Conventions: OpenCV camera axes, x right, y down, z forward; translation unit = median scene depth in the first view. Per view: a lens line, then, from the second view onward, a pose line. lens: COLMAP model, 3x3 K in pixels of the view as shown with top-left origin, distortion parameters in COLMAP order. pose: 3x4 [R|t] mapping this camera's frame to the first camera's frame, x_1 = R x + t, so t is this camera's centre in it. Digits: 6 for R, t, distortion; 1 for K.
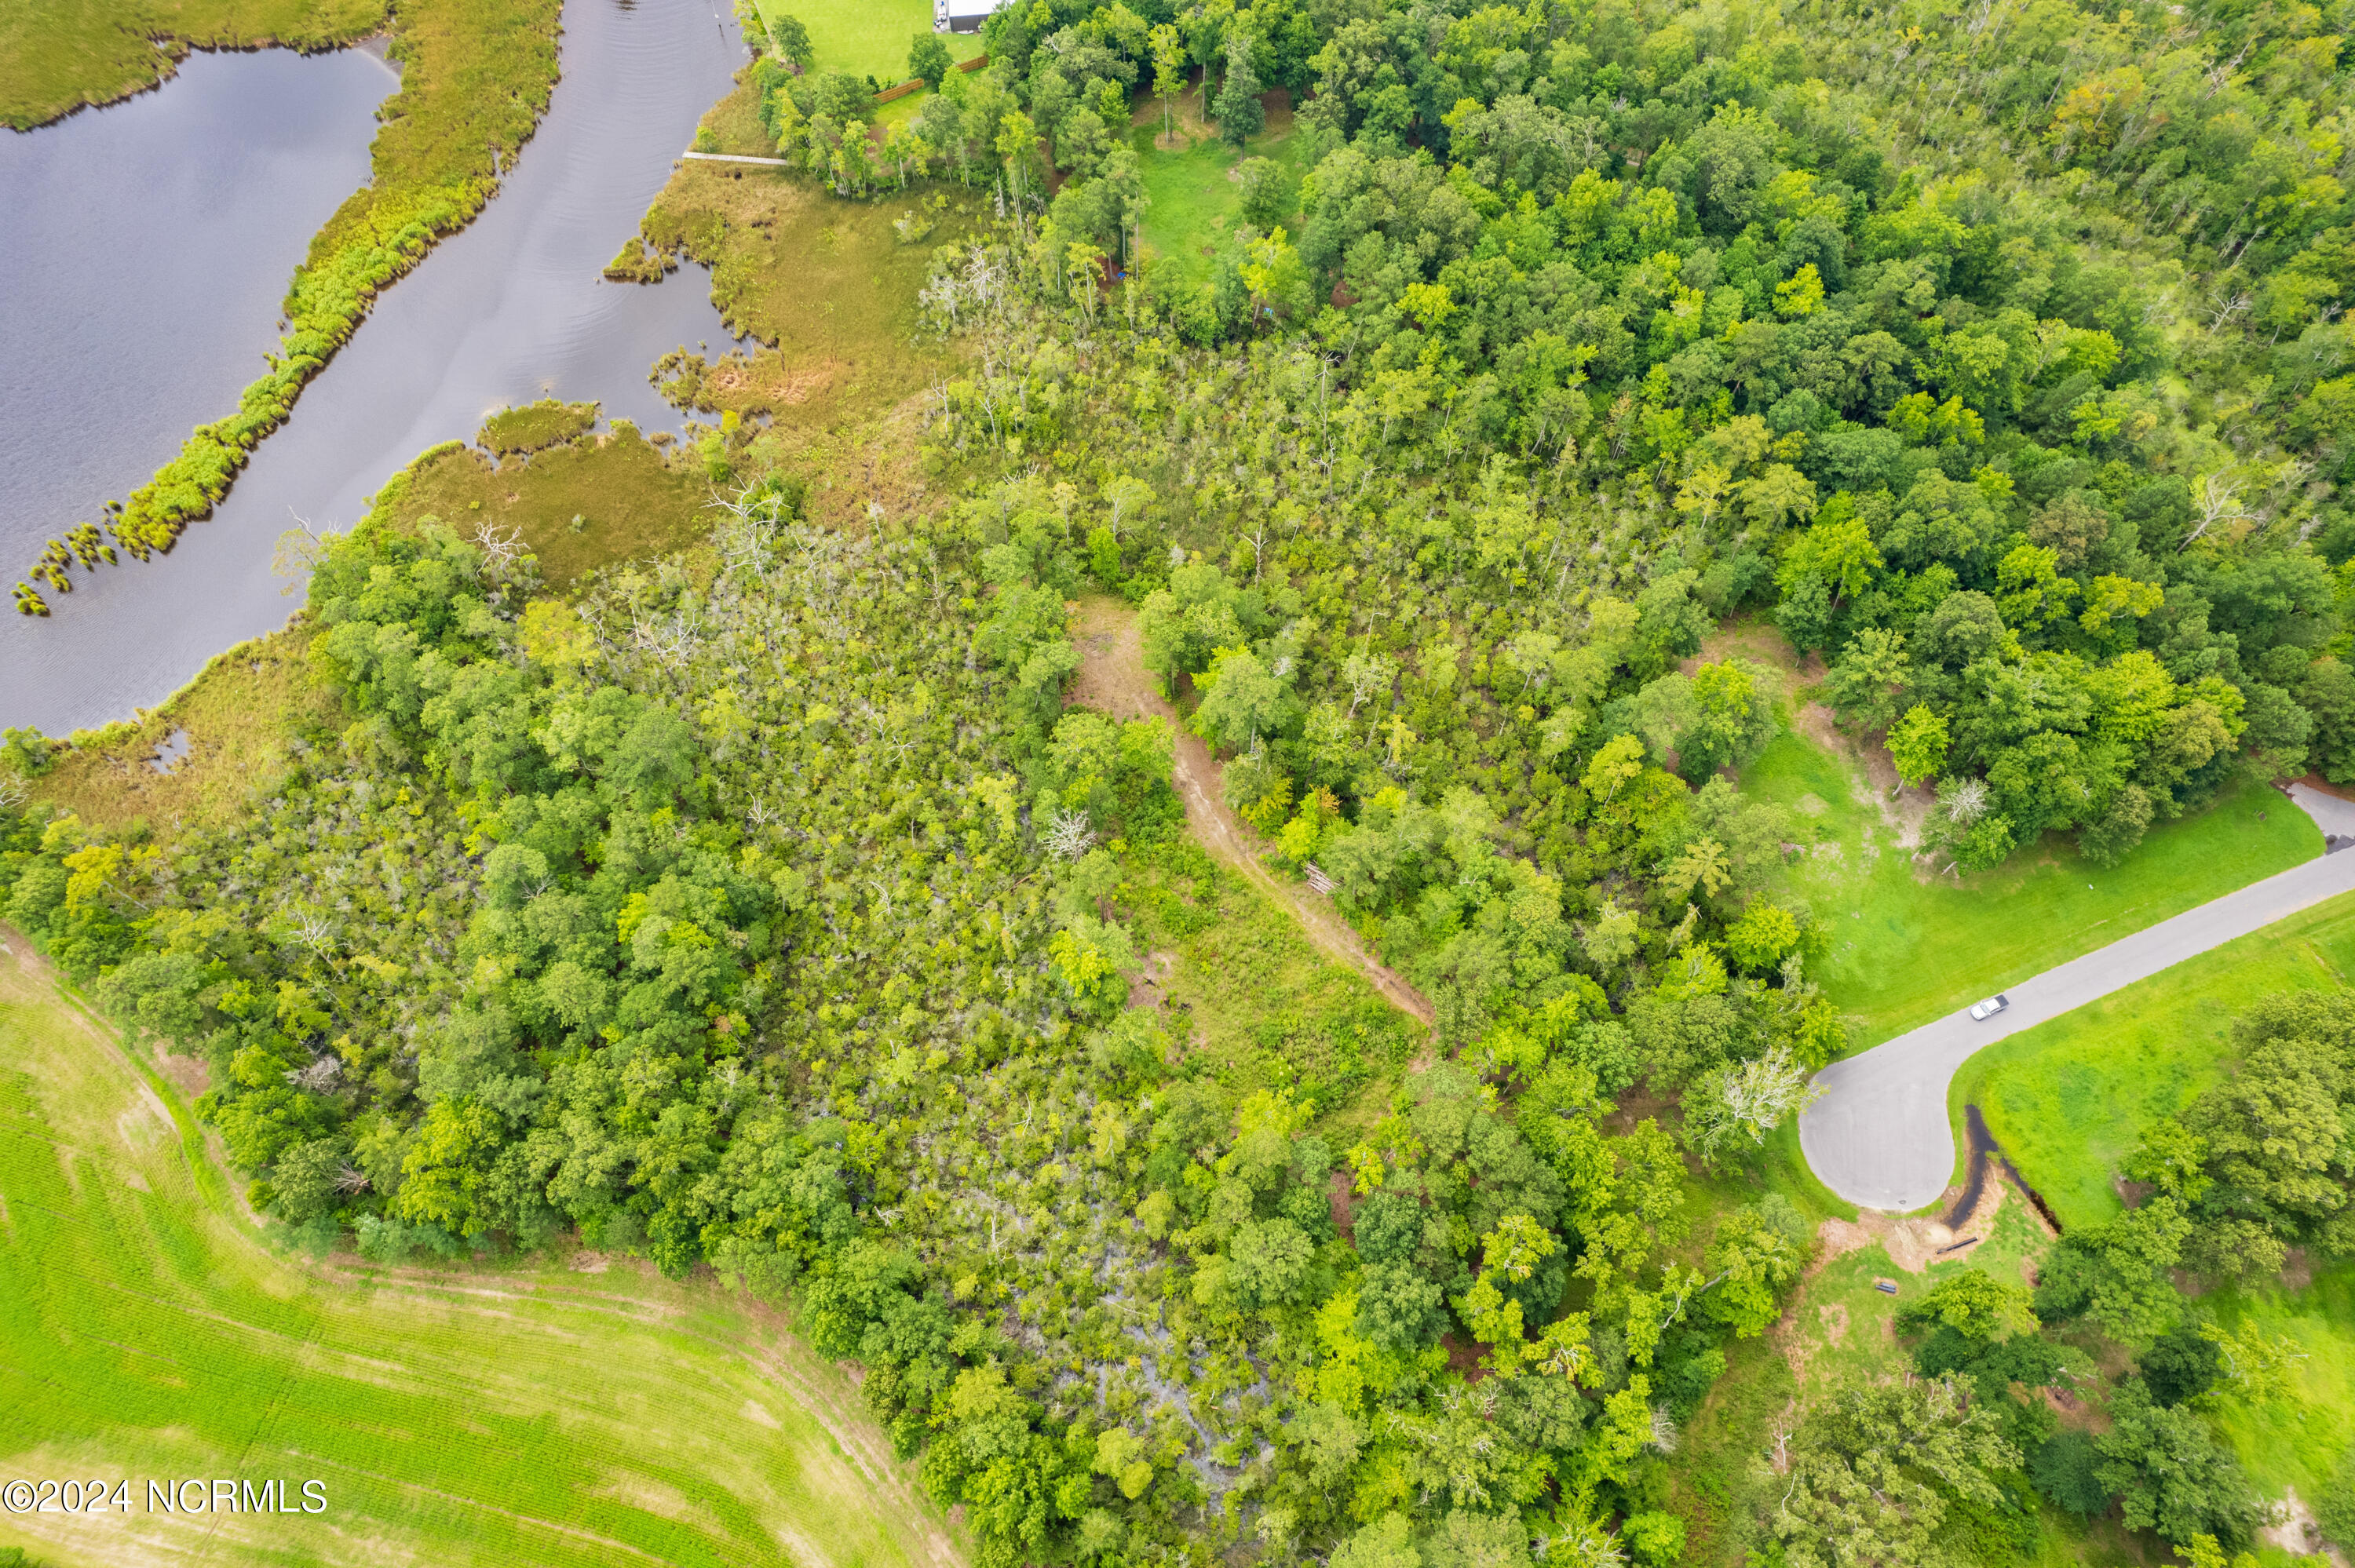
lens RADIAL K [[1504.6, 0, 1180.5], [0, 1504.6, 784.0], [0, 0, 1]] dist [-0.075870, 0.067272]
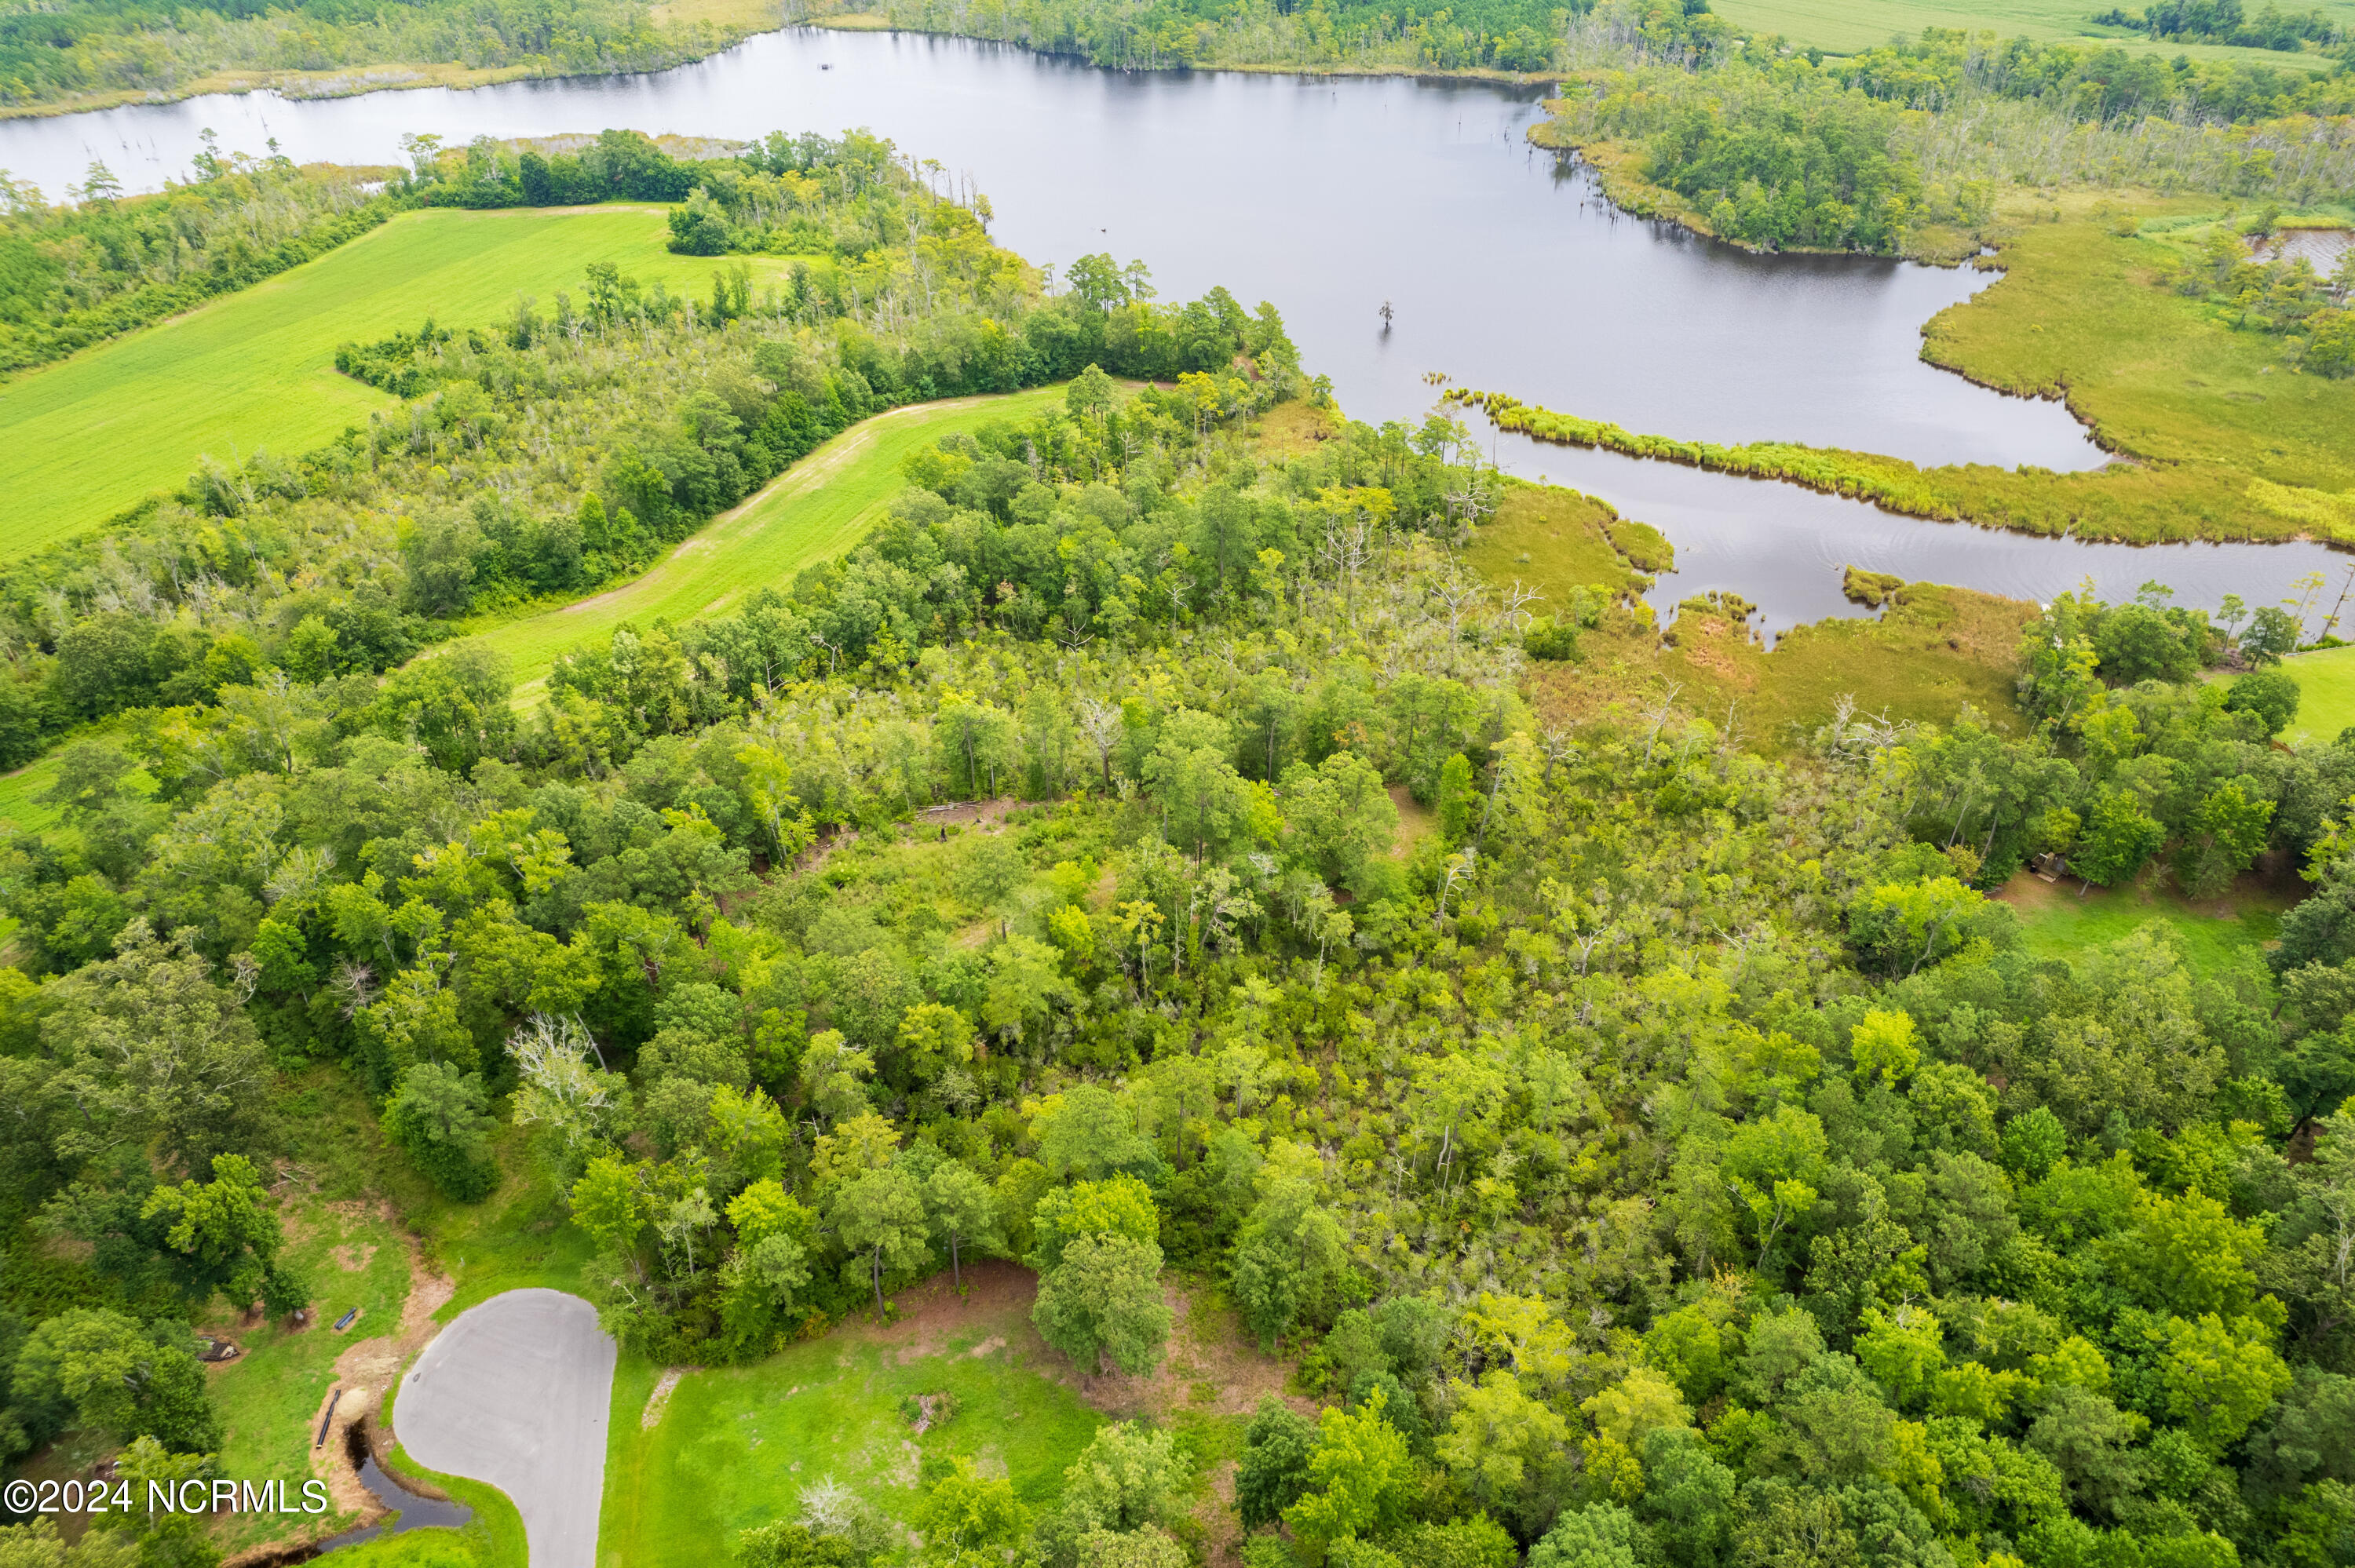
lens RADIAL K [[1504.6, 0, 1180.5], [0, 1504.6, 784.0], [0, 0, 1]] dist [-0.075870, 0.067272]
pose [[-0.160075, 0.578277, -0.799982, 0.709561], [-0.852927, 0.326920, 0.406988, -0.386143], [0.496882, 0.747475, 0.440896, 0.517644]]
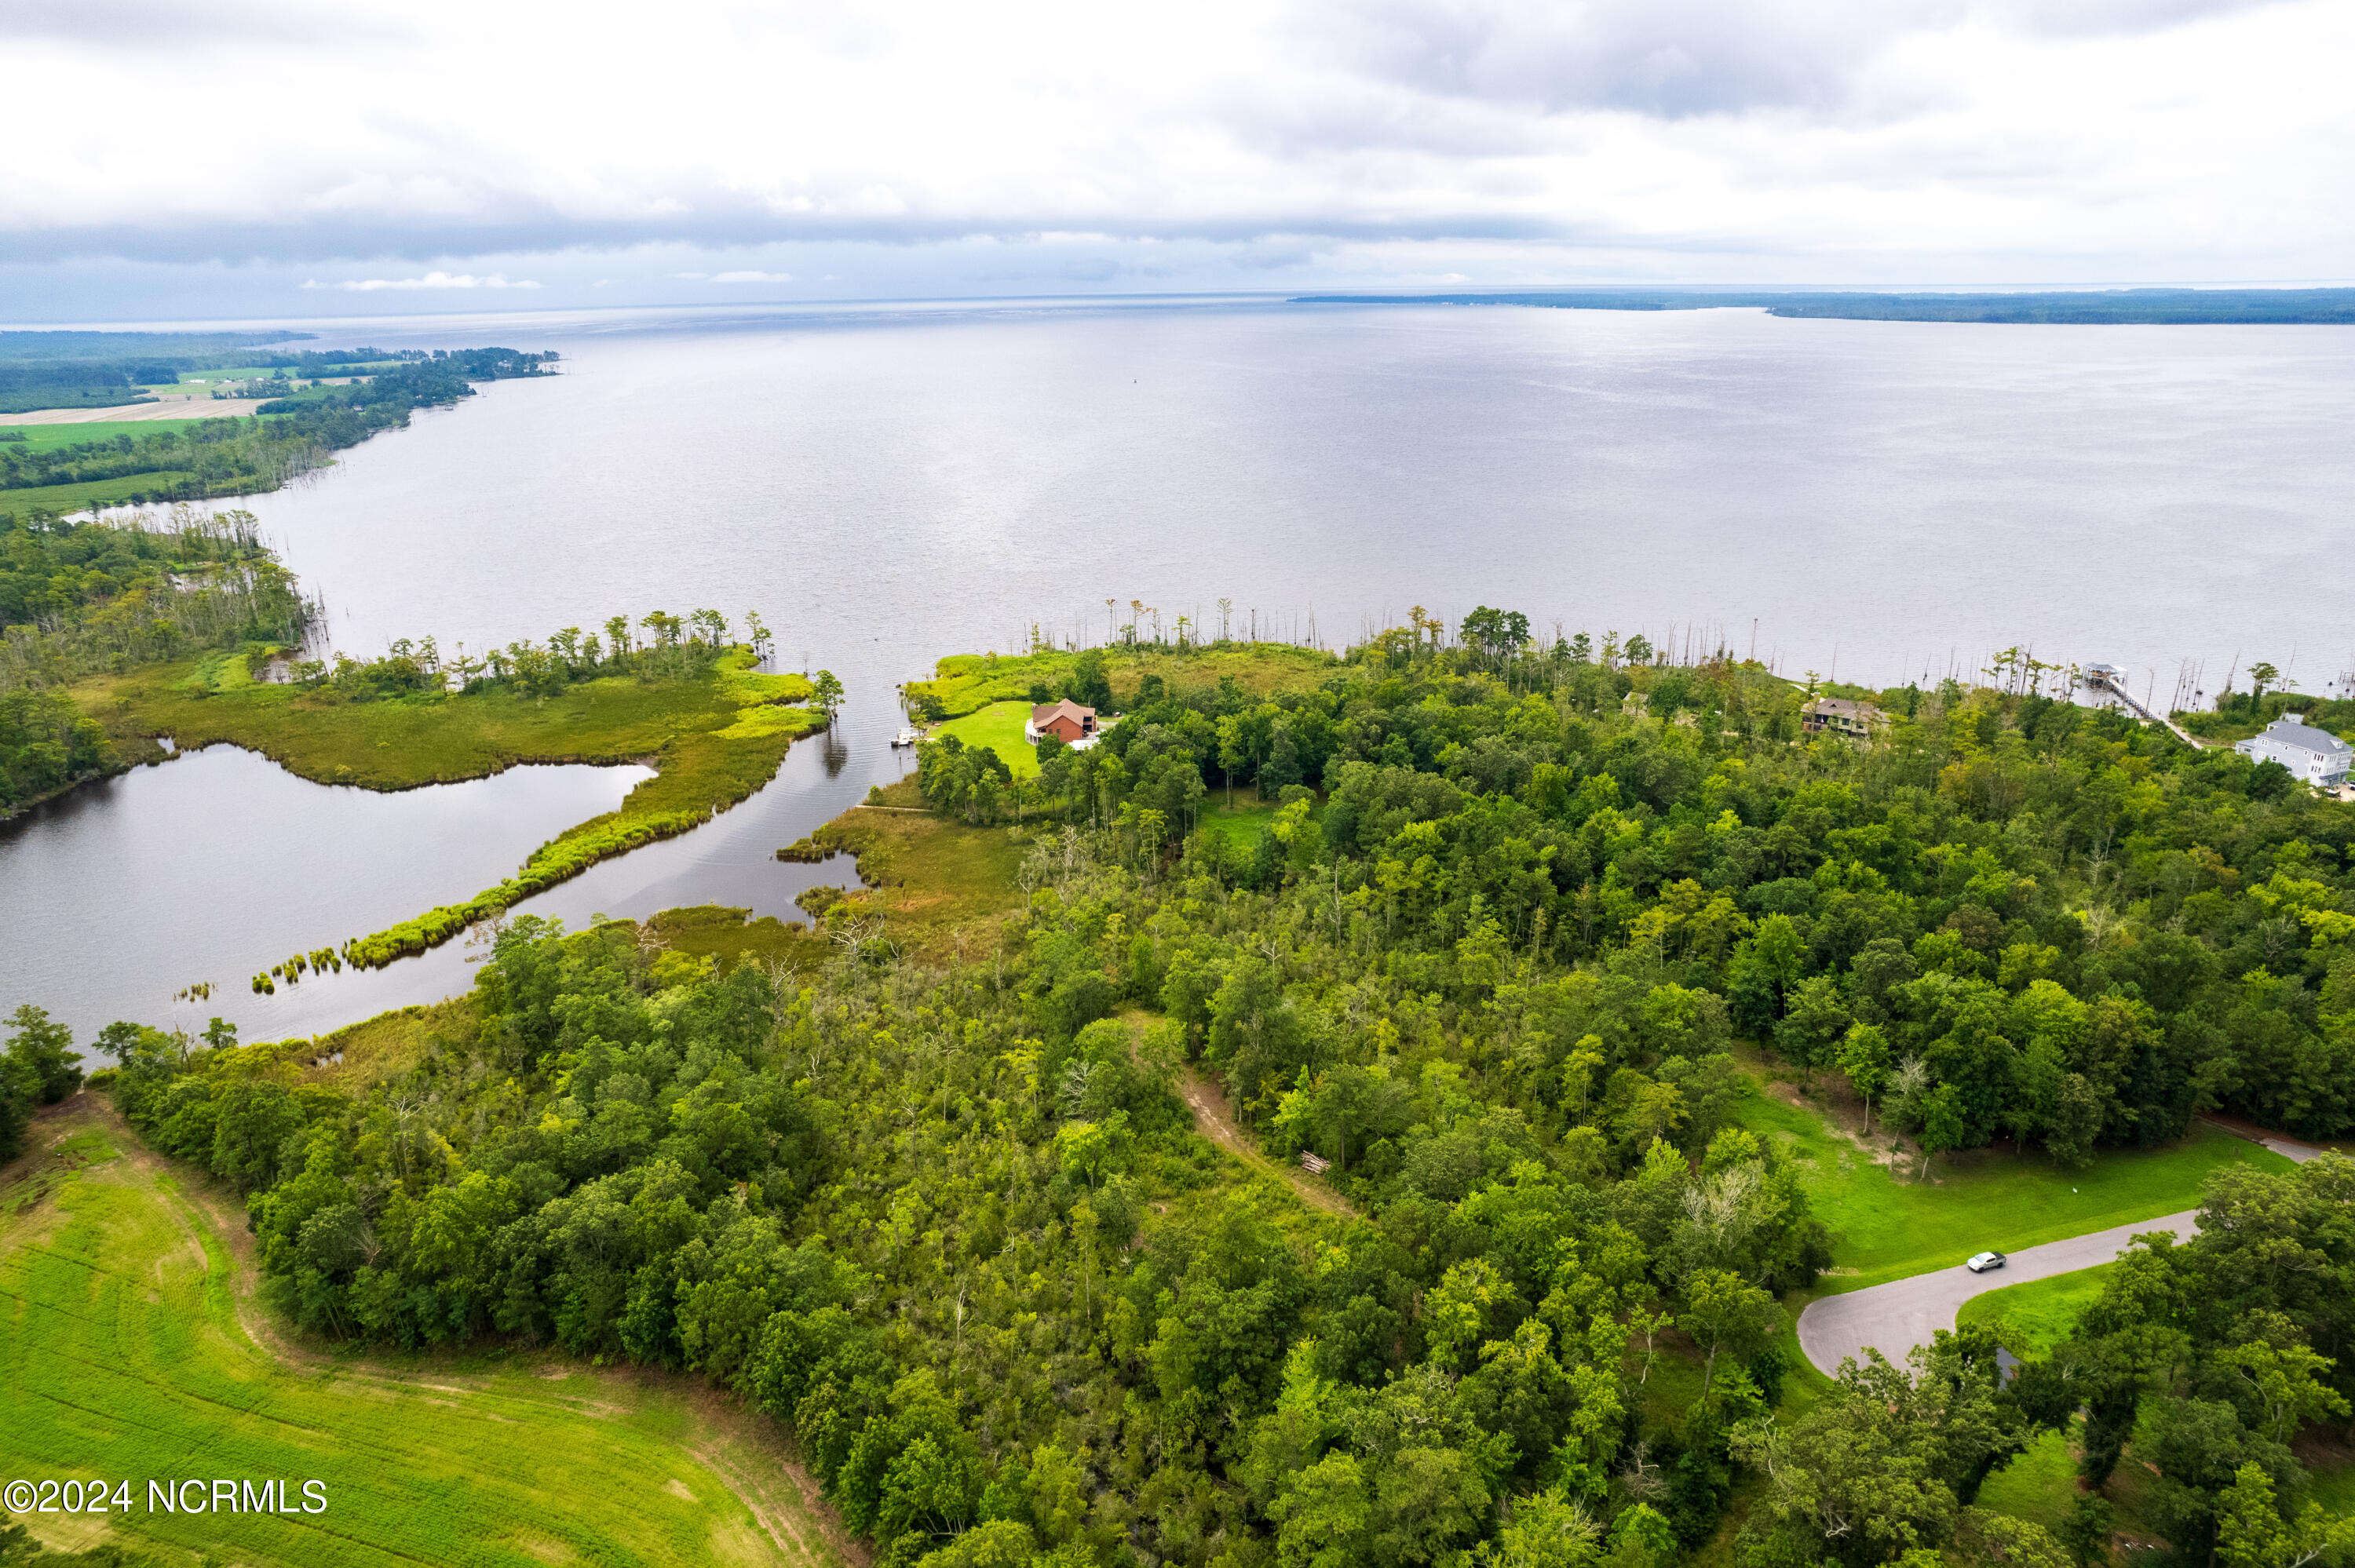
lens RADIAL K [[1527.7, 0, 1180.3], [0, 1527.7, 781.8], [0, 0, 1]] dist [-0.077870, 0.070877]
pose [[0.996097, 0.017828, -0.086444, 0.080092], [-0.070963, 0.744150, -0.664232, 0.540412], [0.052485, 0.667774, 0.742511, 0.012659]]
